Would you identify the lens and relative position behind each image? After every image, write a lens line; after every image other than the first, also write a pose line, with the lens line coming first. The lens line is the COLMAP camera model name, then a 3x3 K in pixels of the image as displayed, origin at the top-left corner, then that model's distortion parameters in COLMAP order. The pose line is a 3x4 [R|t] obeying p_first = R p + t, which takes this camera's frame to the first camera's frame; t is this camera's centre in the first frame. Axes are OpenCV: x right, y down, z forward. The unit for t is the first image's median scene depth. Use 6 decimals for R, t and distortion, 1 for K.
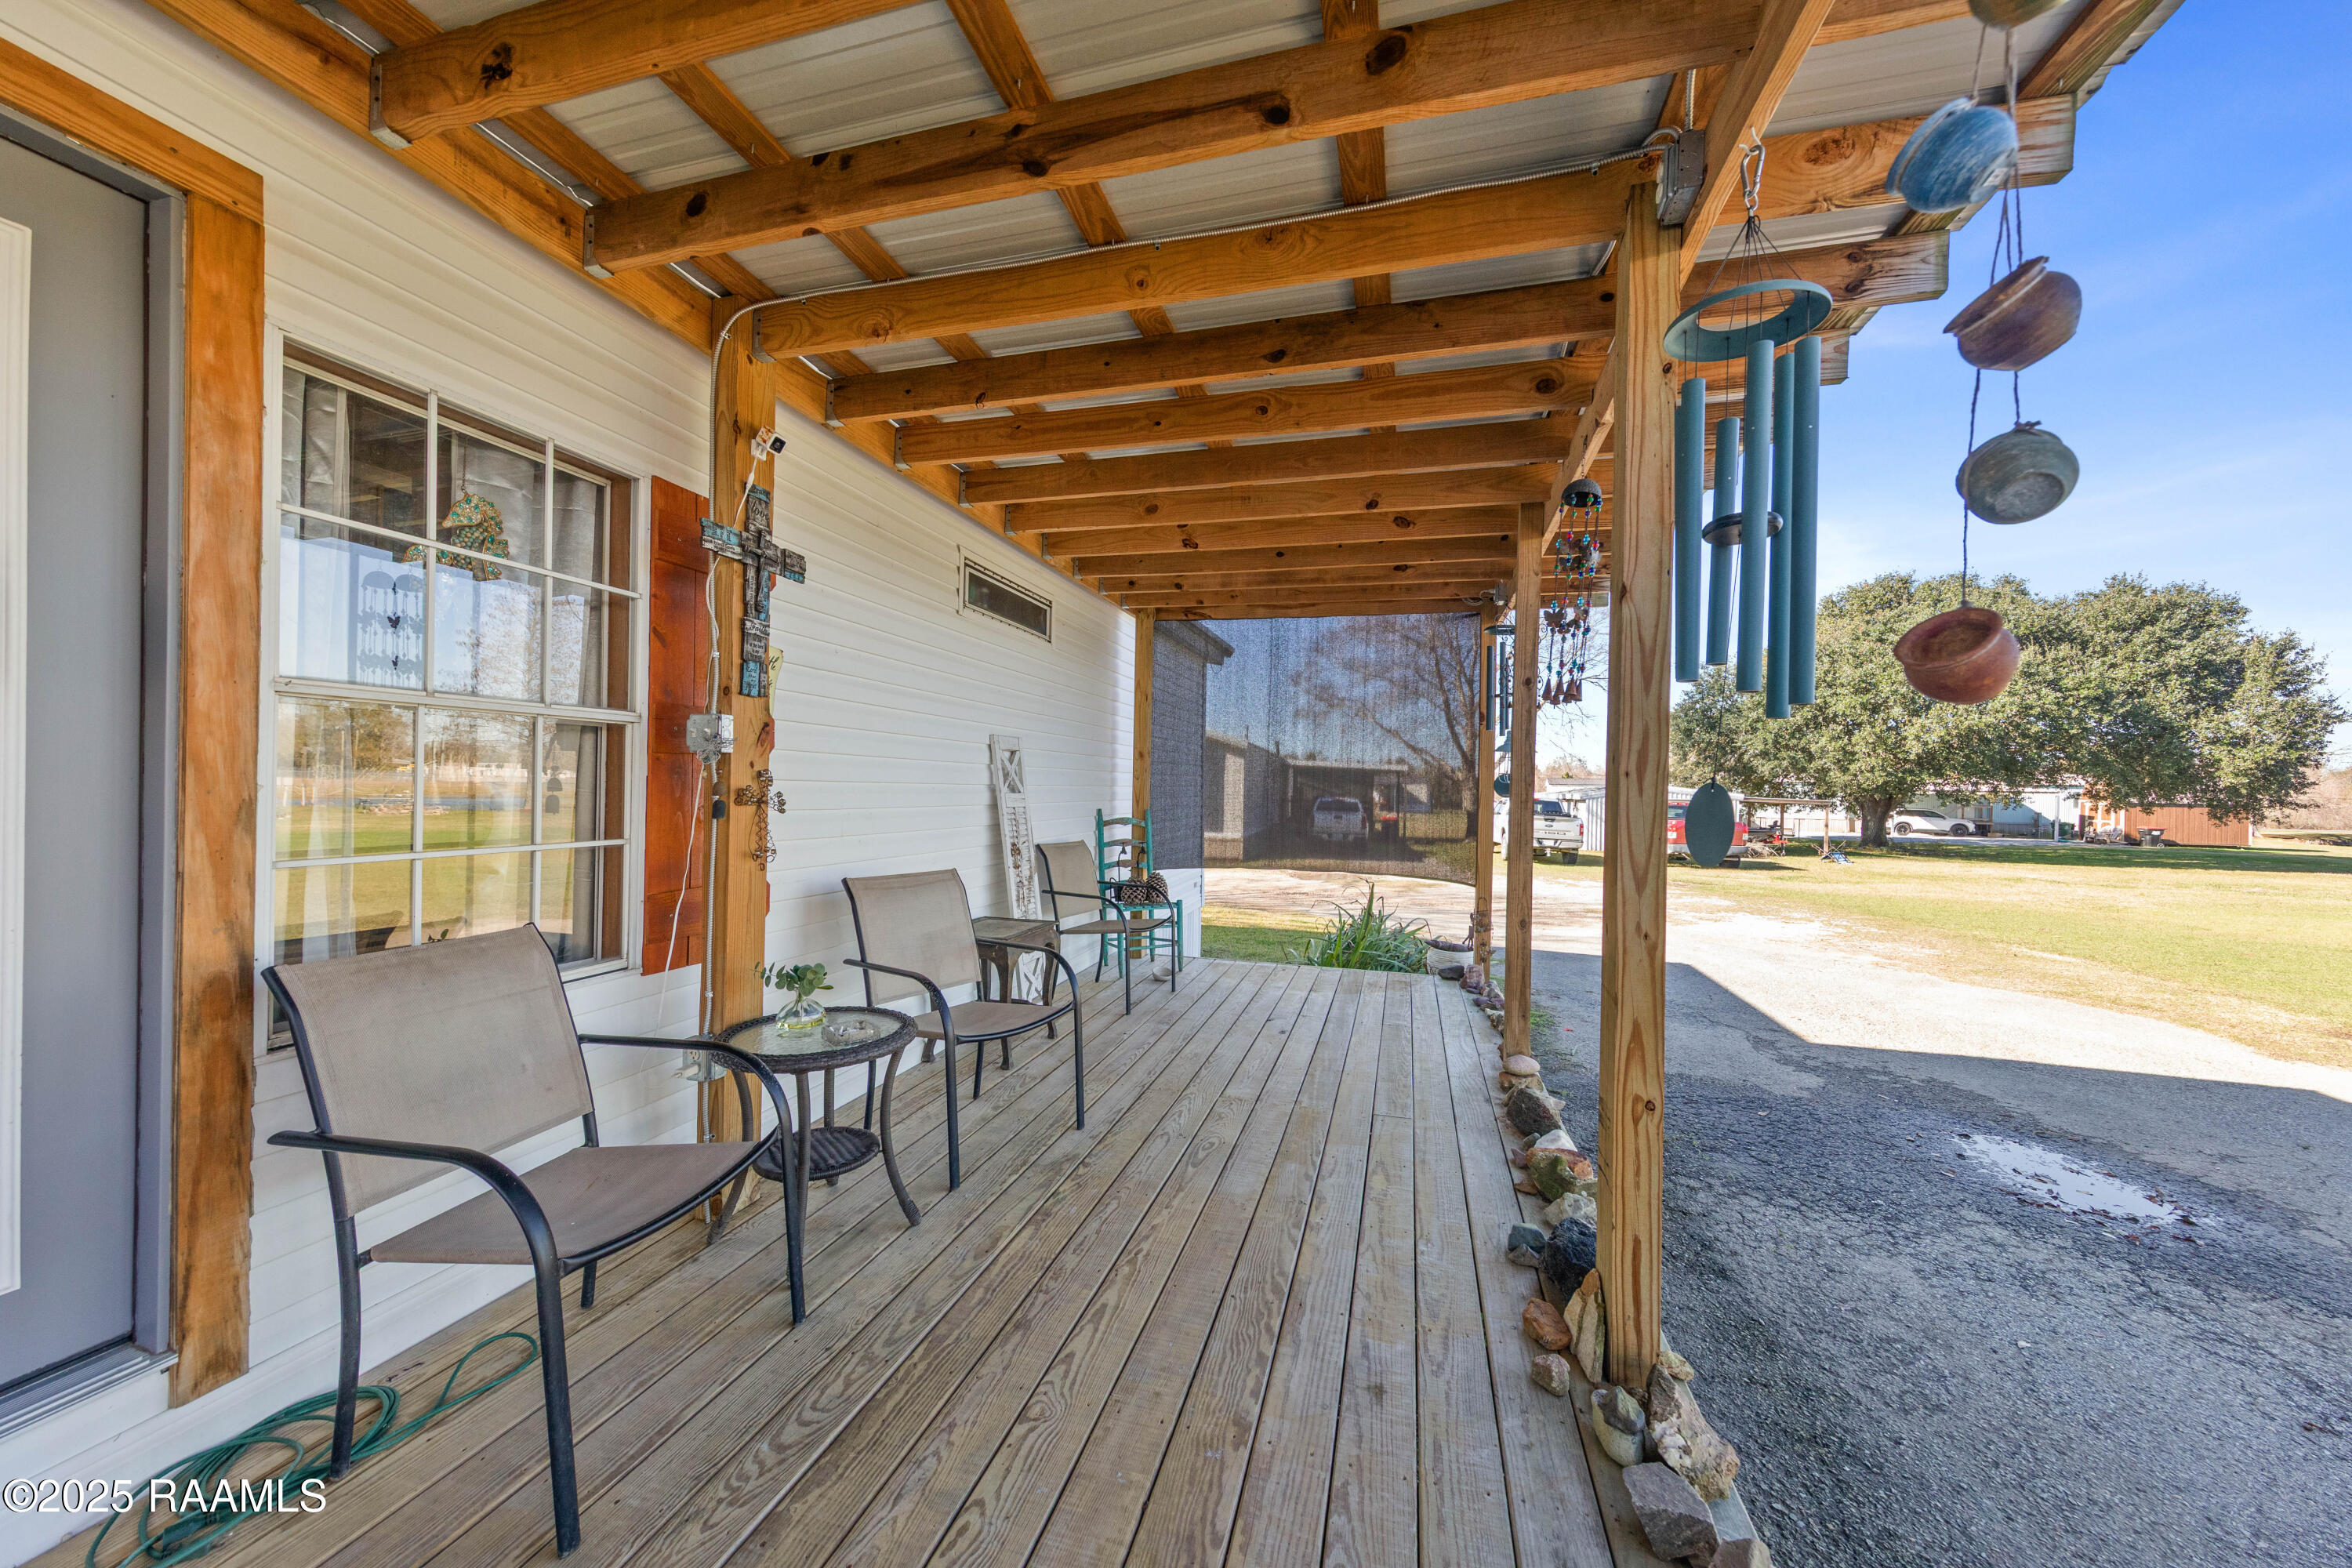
lens RADIAL K [[818.1, 0, 1171.1], [0, 818.1, 780.9], [0, 0, 1]] dist [0.003089, -0.000658]
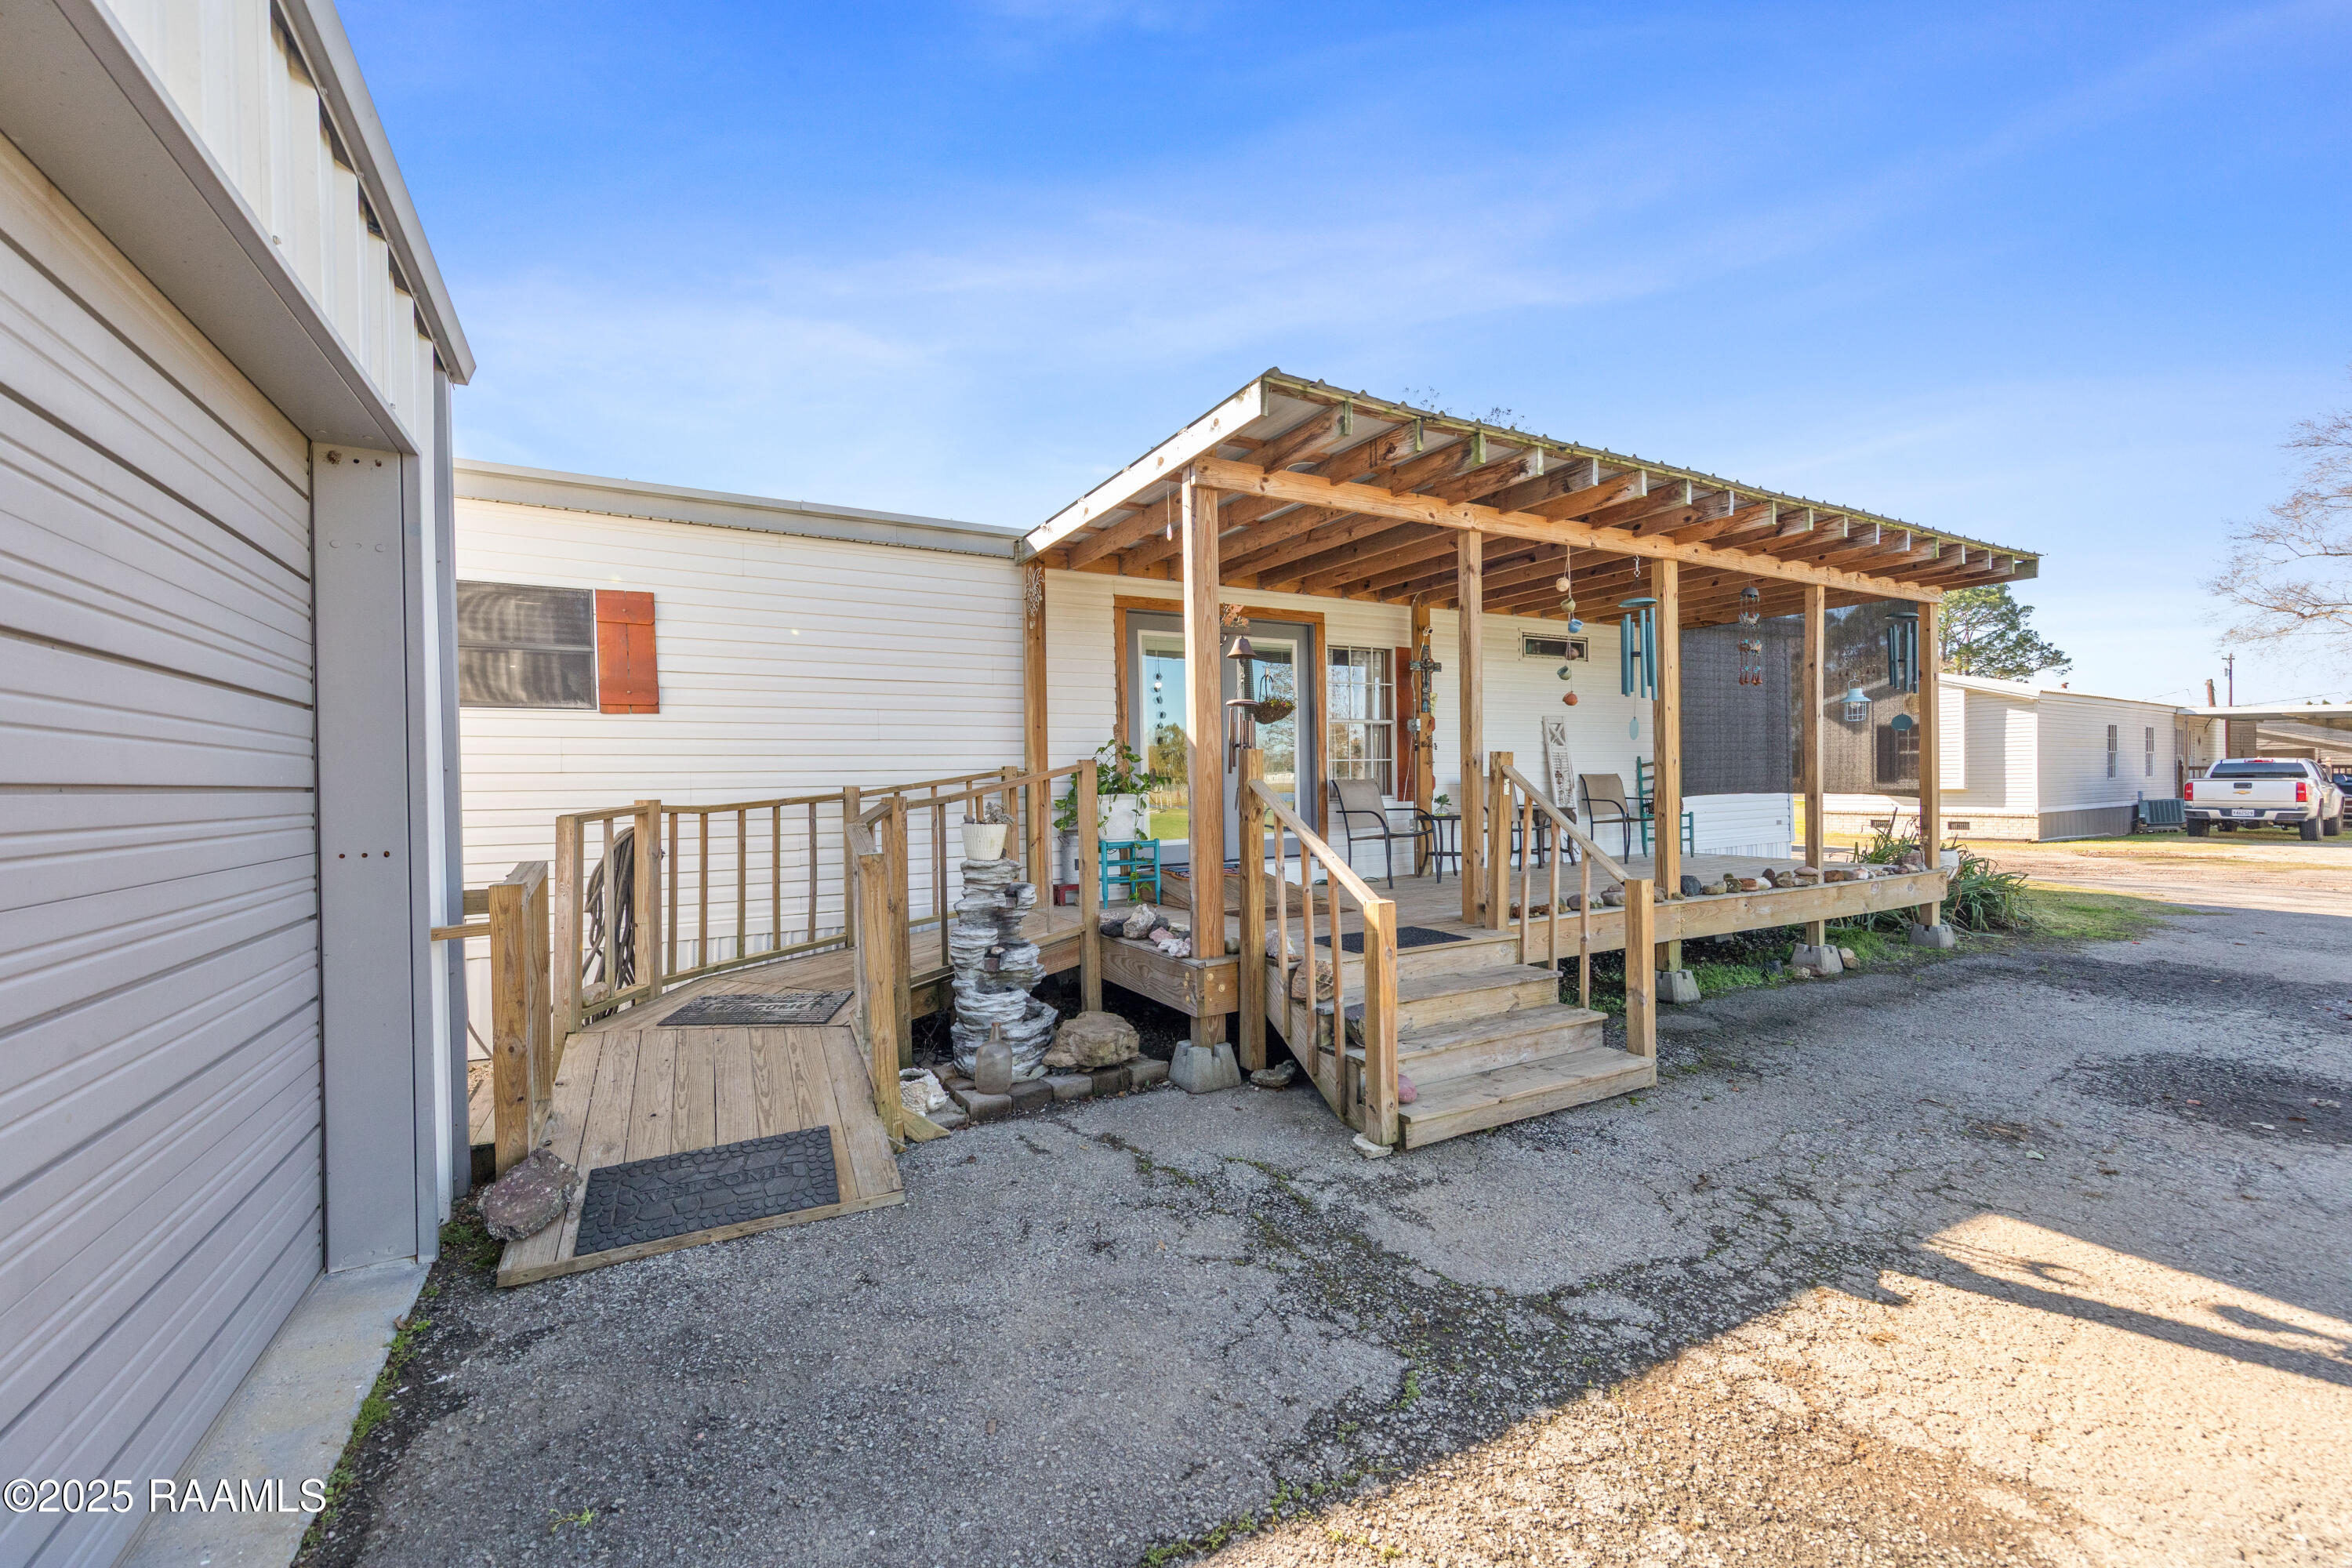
lens RADIAL K [[945.3, 0, 1166.1], [0, 945.3, 778.1], [0, 0, 1]] dist [0.001553, 0.001312]
pose [[0.711108, -0.024054, -0.702671, 1.300127], [0.029990, 0.999543, -0.003866, 0.130840], [0.702443, -0.018324, 0.711504, -2.246570]]
